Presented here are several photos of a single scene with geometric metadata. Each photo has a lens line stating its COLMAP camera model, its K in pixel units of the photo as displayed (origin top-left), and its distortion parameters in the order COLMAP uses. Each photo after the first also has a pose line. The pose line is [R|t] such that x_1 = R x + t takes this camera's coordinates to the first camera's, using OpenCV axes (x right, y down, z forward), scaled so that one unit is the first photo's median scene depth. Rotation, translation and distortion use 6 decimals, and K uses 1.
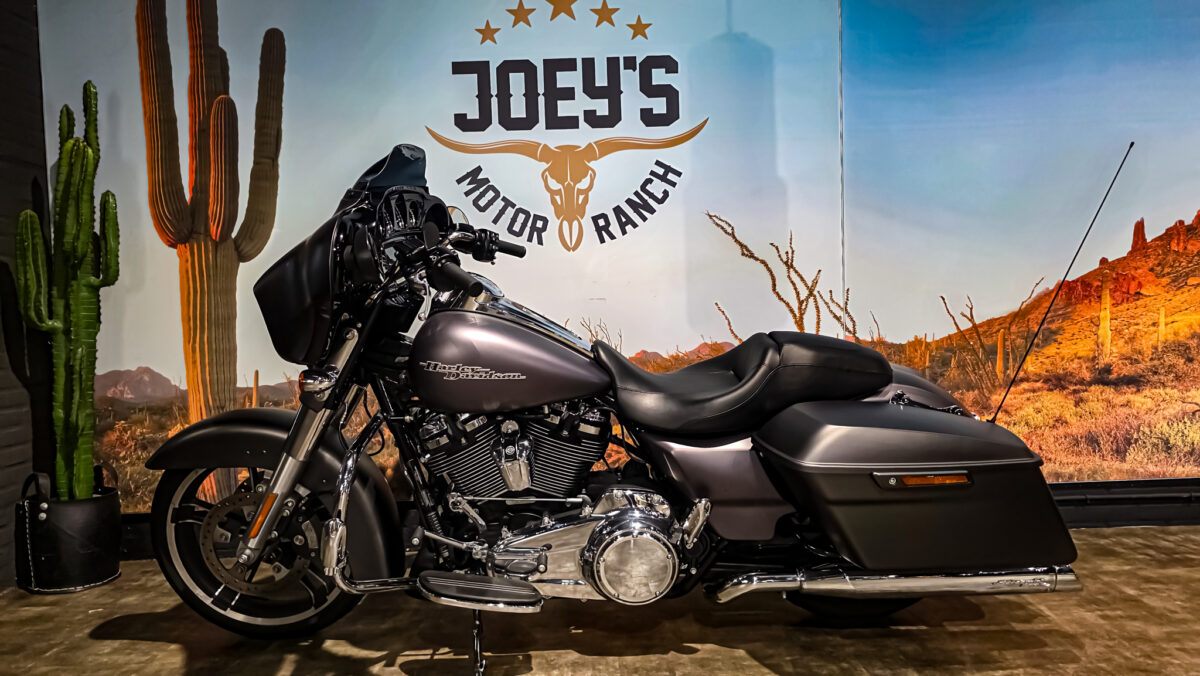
lens RADIAL K [[815.2, 0, 600.2], [0, 815.2, 369.7], [0, 0, 1]] dist [0.067039, -0.097509]
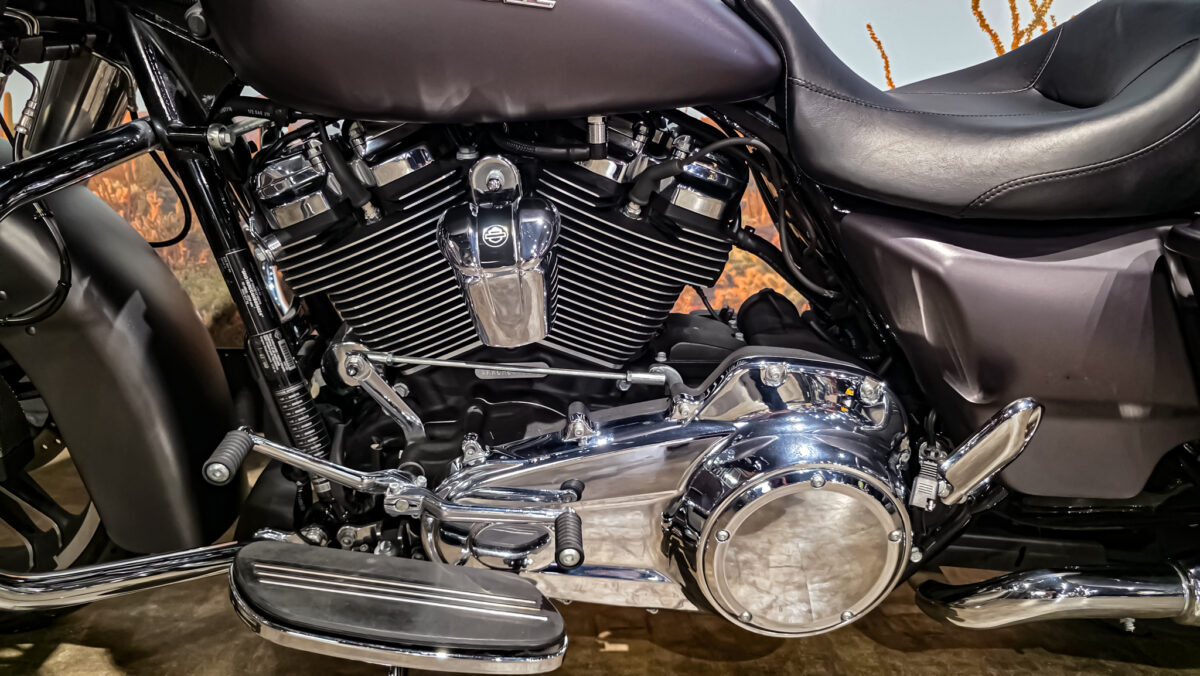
lens RADIAL K [[771.2, 0, 590.8], [0, 771.2, 345.9], [0, 0, 1]] dist [0.038163, -0.034265]
pose [[0.996927, 0.055762, 0.055026, -0.081030], [-0.063242, 0.987382, 0.145177, 0.090643], [-0.046237, -0.148211, 0.987874, 0.629778]]
